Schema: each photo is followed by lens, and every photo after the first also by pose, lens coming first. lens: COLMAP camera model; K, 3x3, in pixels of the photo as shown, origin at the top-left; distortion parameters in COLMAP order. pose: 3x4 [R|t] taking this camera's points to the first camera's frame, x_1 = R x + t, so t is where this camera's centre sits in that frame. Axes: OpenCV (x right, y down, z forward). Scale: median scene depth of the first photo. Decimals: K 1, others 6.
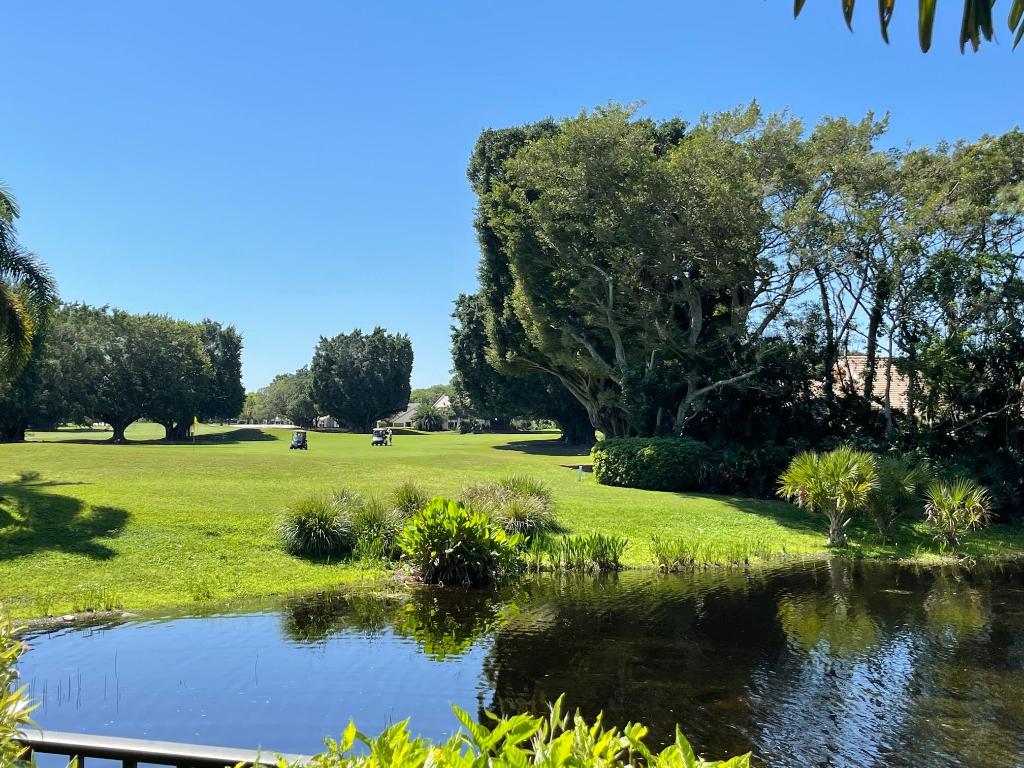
lens RADIAL K [[1302.3, 0, 512.0], [0, 1302.3, 384.0], [0, 0, 1]] dist [0.085159, -0.021641]
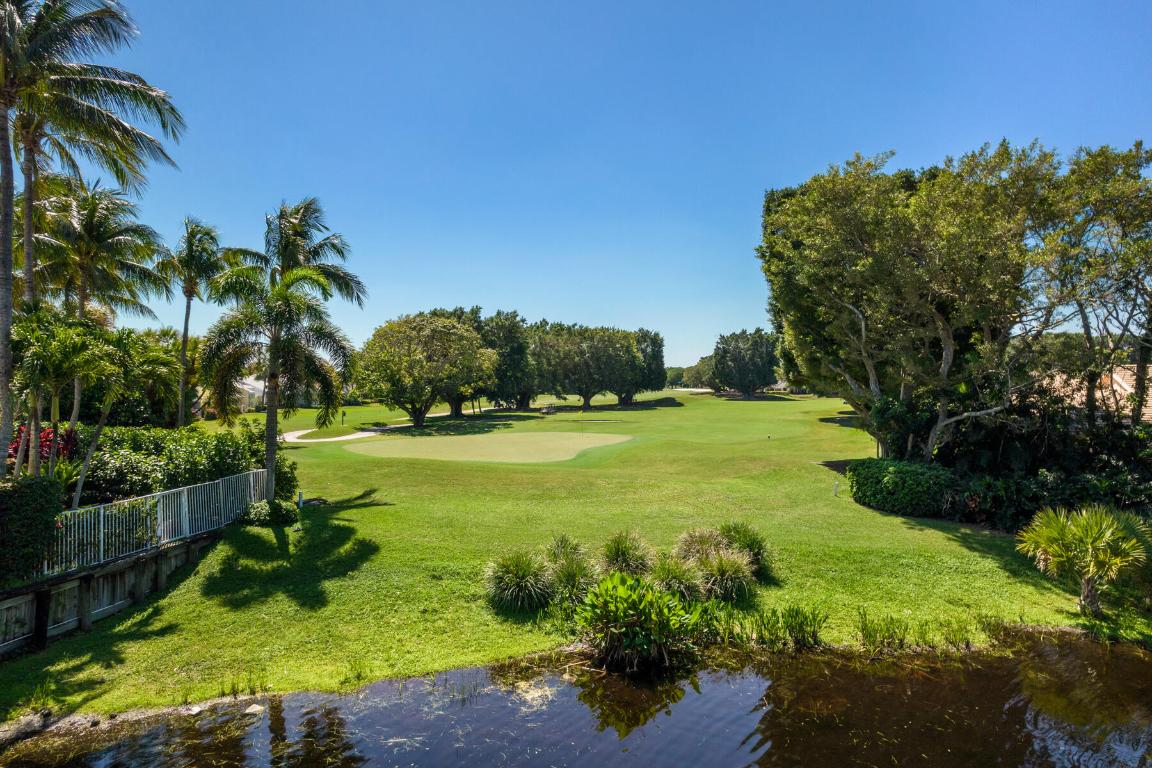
lens RADIAL K [[759.4, 0, 576.0], [0, 759.4, 384.0], [0, 0, 1]] dist [-0.079644, 0.074629]
pose [[0.924714, -0.001008, -0.380660, 0.090320], [0.018939, 0.998880, 0.043361, -0.054071], [0.380190, -0.047306, 0.923698, 0.307004]]
